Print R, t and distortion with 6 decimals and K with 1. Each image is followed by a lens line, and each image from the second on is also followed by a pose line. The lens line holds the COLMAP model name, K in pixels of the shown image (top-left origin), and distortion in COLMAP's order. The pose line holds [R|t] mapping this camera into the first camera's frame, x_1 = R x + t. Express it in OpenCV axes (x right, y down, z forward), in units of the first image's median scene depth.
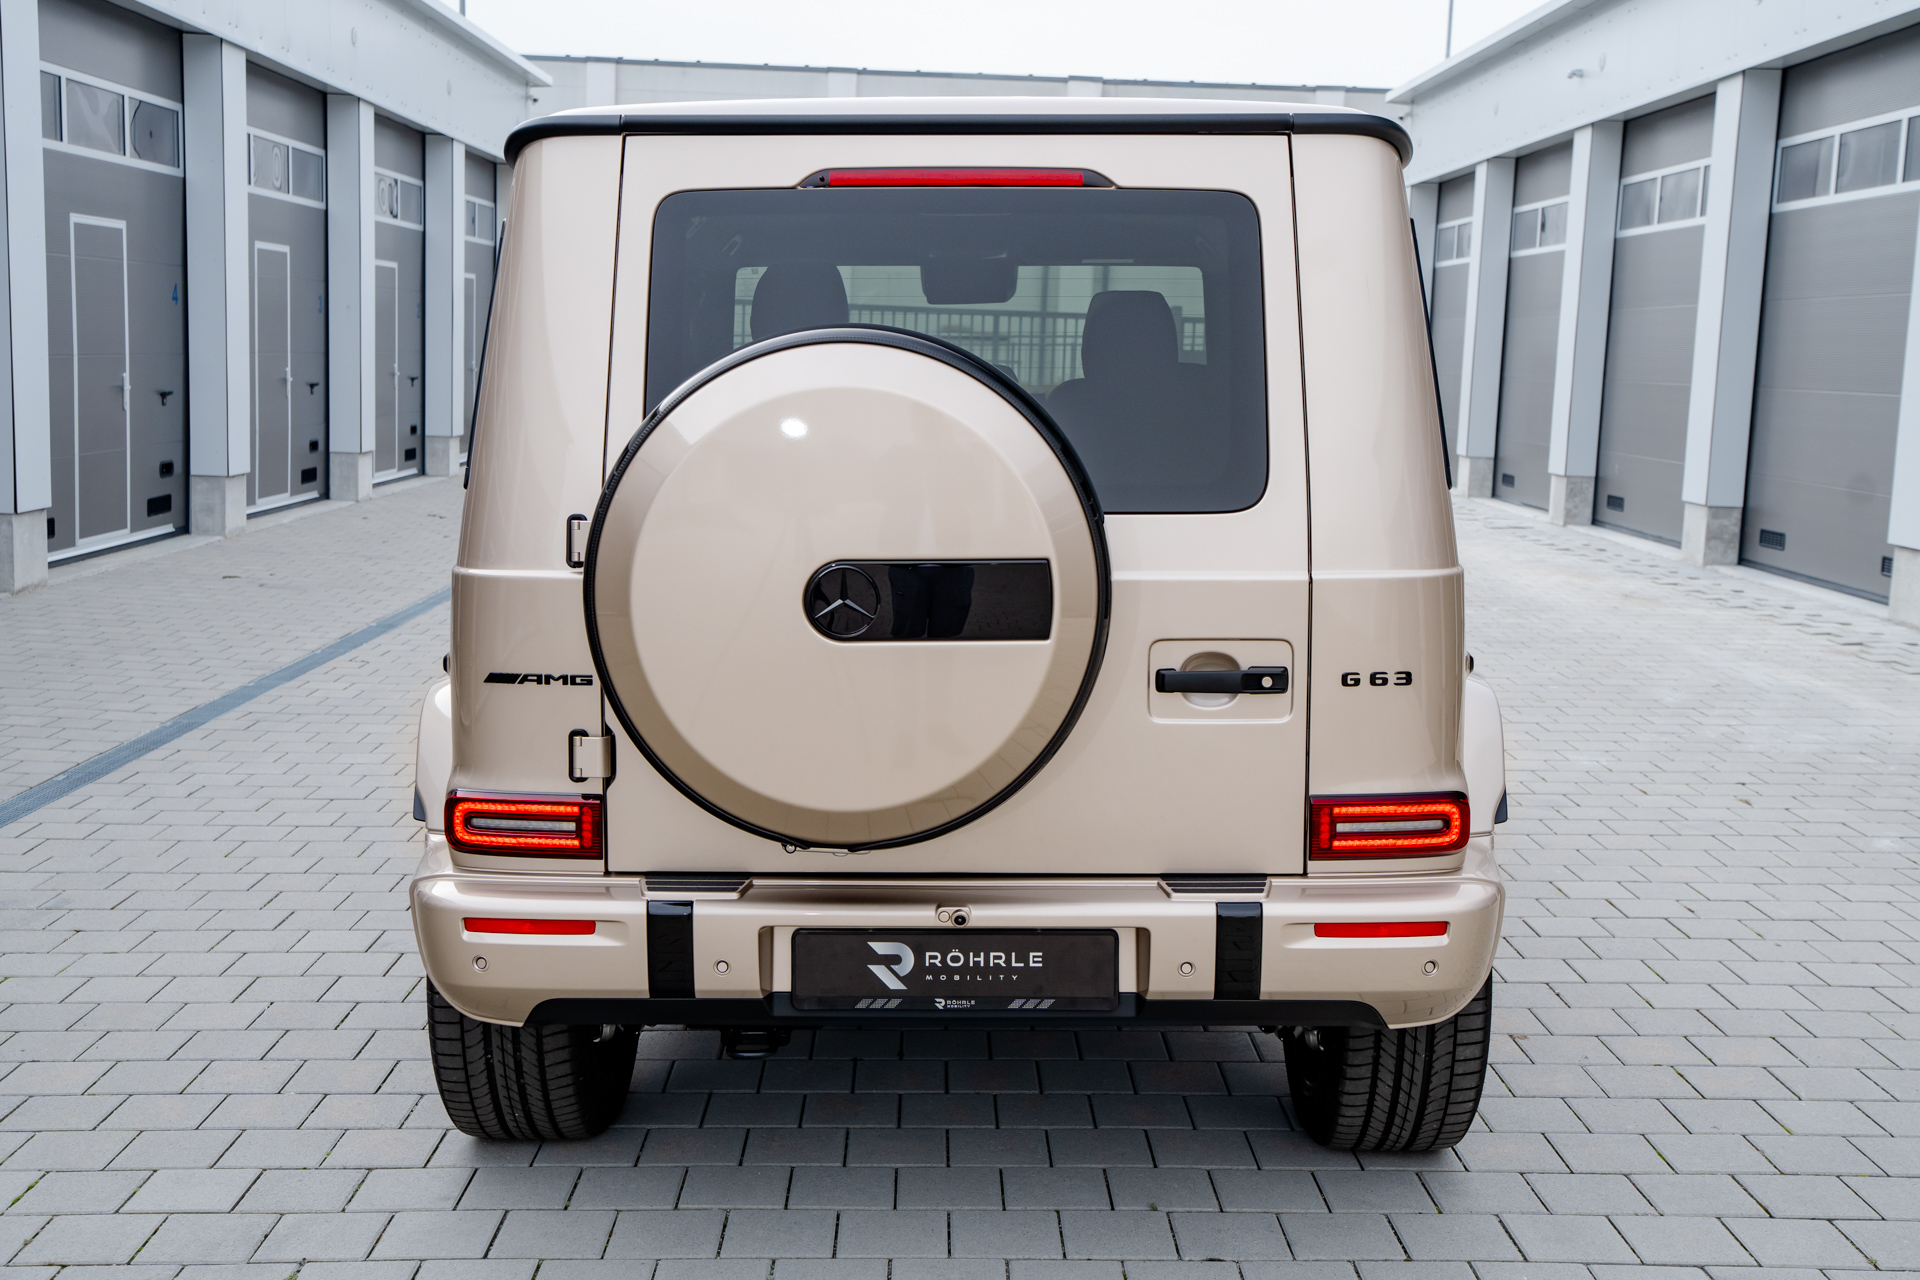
lens RADIAL K [[2036.2, 0, 913.8], [0, 2036.2, 672.7], [0, 0, 1]] dist [0.109894, 0.000000]
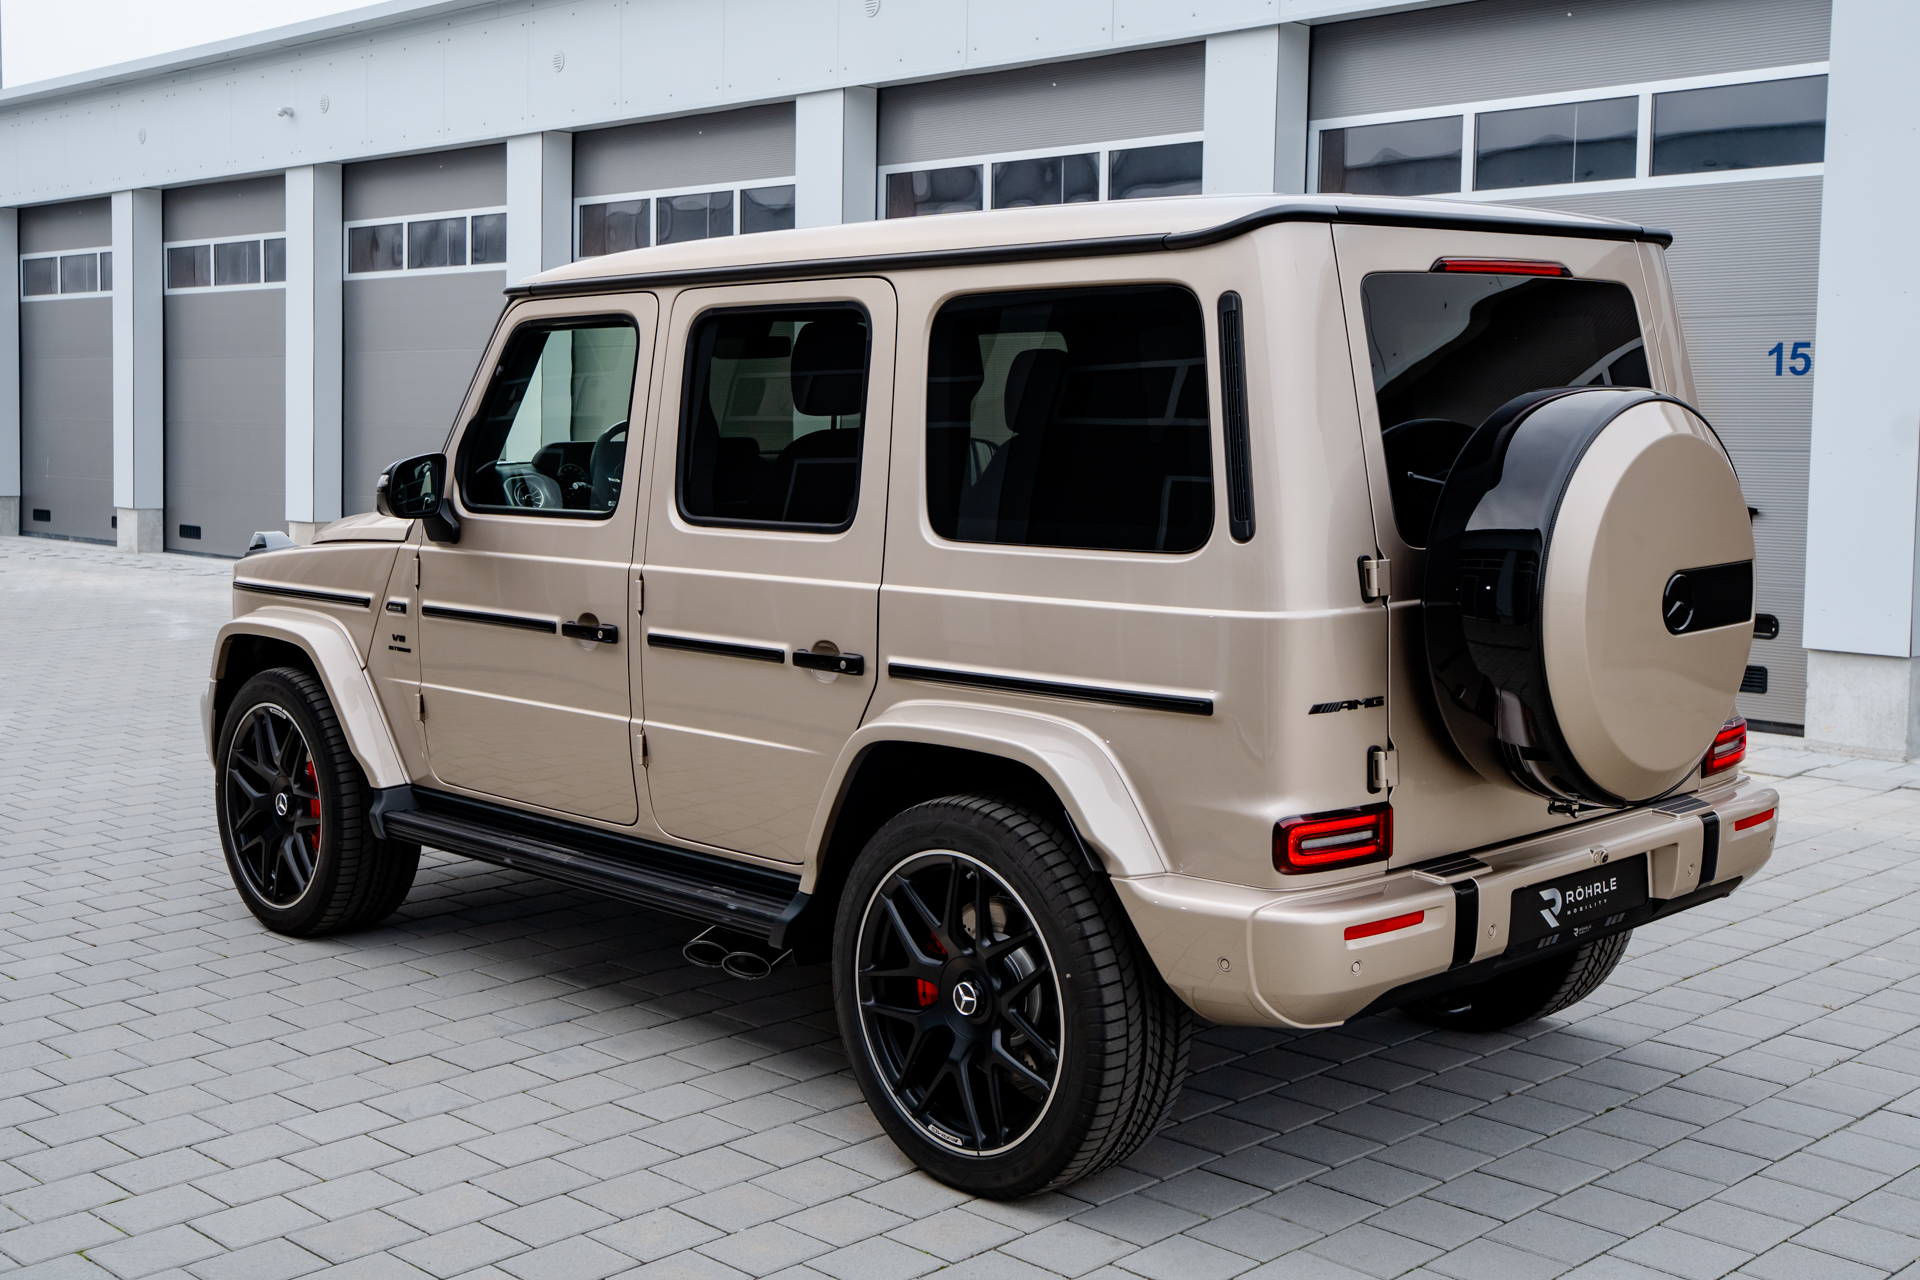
lens RADIAL K [[2233.9, 0, 957.4], [0, 2233.9, 641.4], [0, 0, 1]] dist [0.050355, 0.000000]
pose [[0.712875, -0.087212, 0.695847, -1.180078], [0.116931, 0.993129, 0.004679, -0.062171], [-0.691474, 0.078031, 0.718175, 0.271548]]
